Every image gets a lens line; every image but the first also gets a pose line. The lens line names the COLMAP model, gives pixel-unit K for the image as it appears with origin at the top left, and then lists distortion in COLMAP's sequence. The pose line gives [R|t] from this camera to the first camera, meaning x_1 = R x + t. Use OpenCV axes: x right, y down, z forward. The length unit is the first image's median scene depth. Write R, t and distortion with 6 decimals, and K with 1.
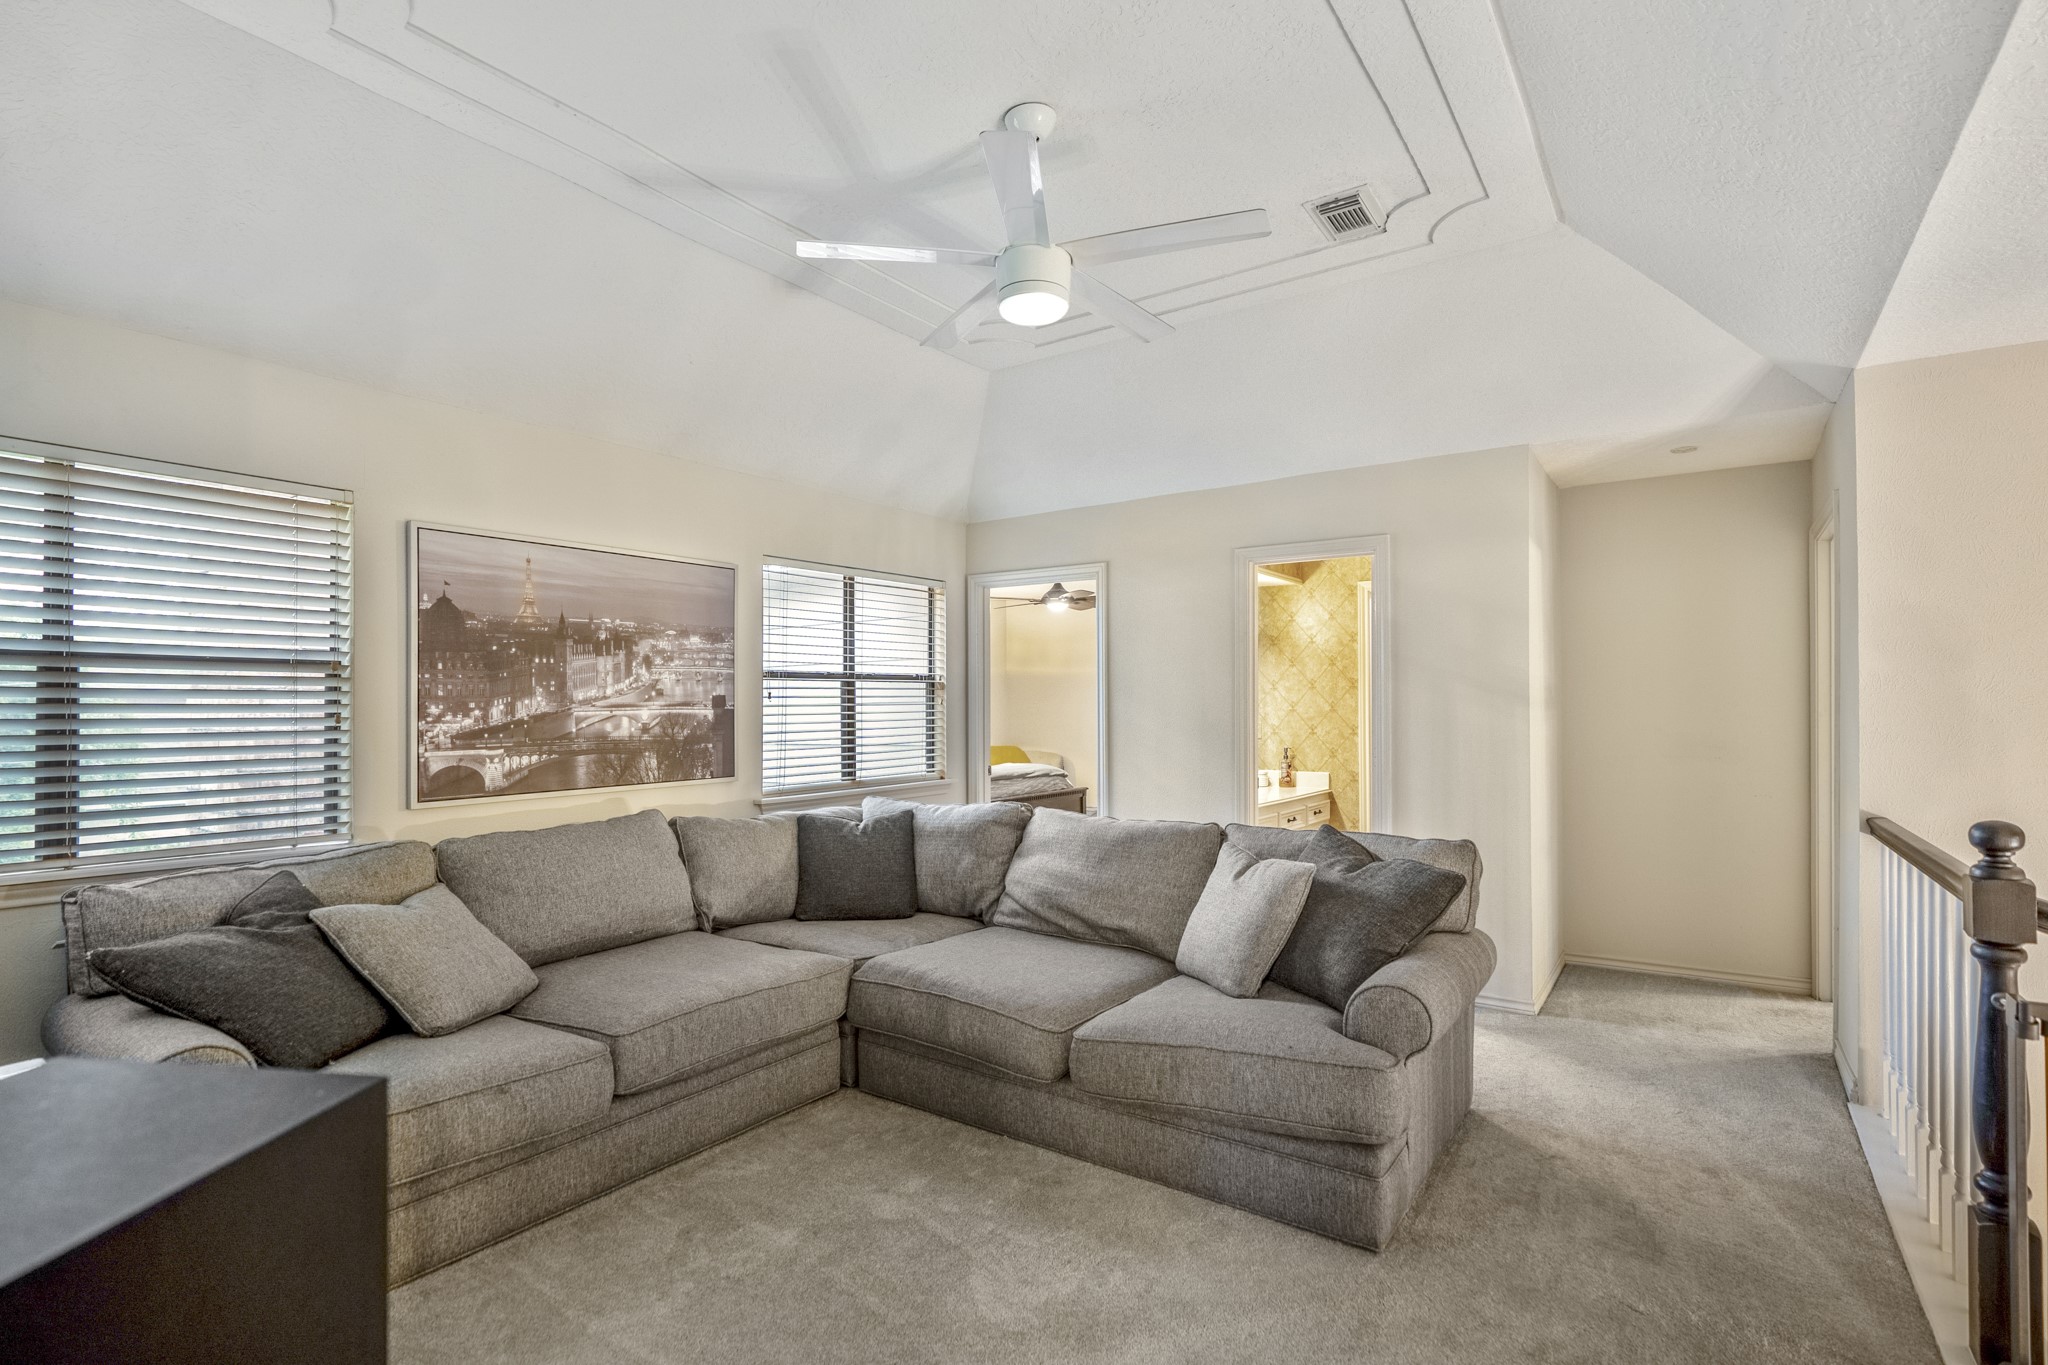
lens RADIAL K [[947.9, 0, 1020.4], [0, 947.9, 695.6], [0, 0, 1]] dist [-0.002192, -0.000142]
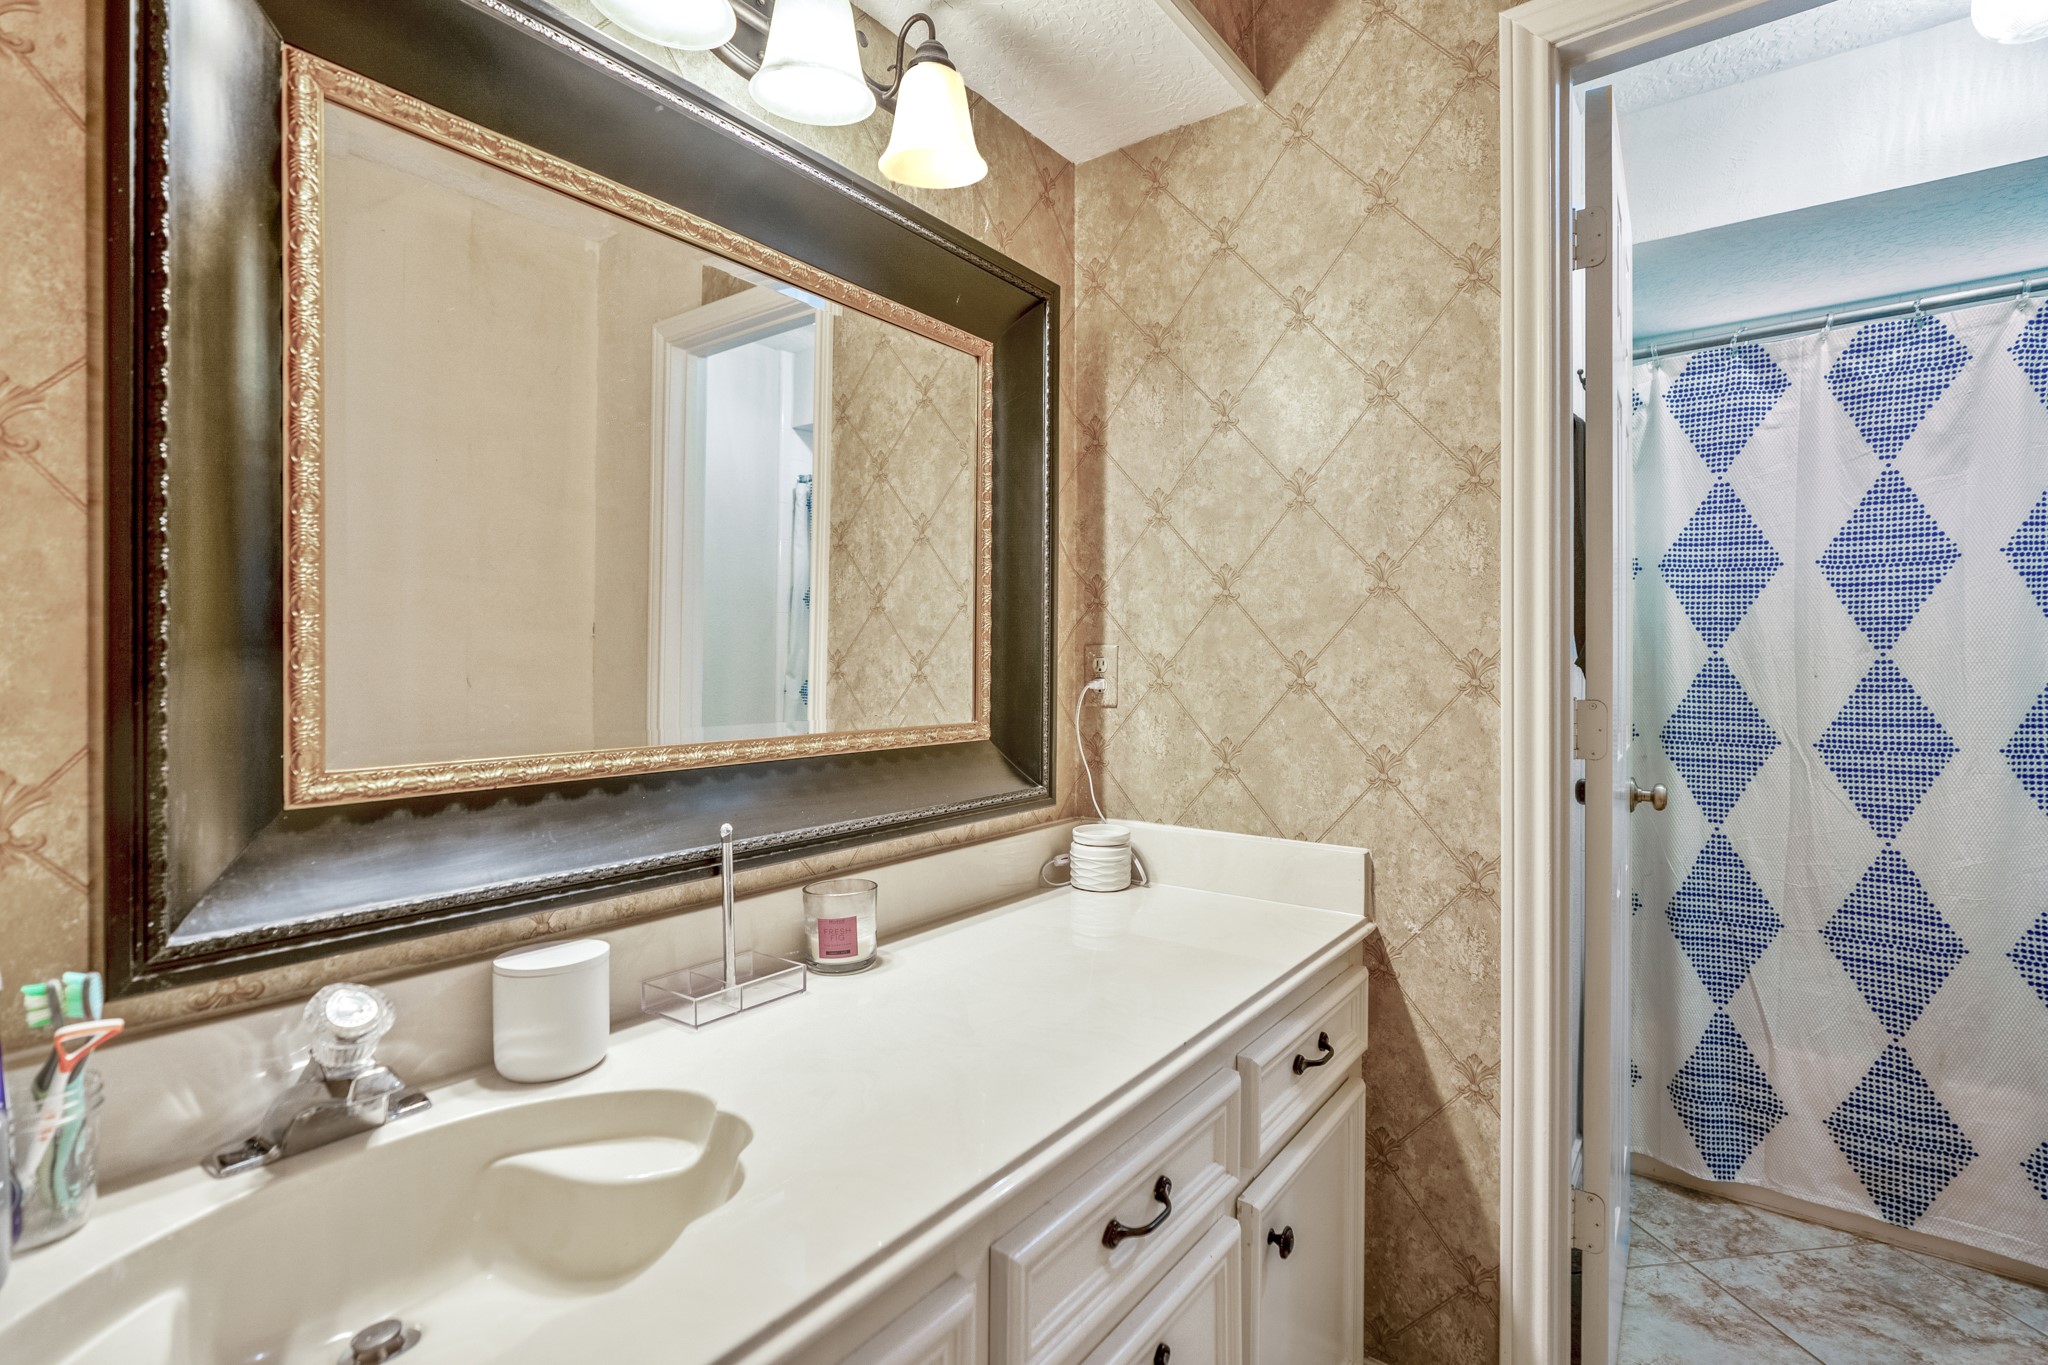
lens RADIAL K [[947.9, 0, 1020.4], [0, 947.9, 695.6], [0, 0, 1]] dist [-0.002192, -0.000142]
pose [[0.999587, -0.000527, -0.028750, 0.240339], [0.001401, 0.999538, 0.030377, 0.034515], [0.028720, -0.030405, 0.999125, 0.743238]]
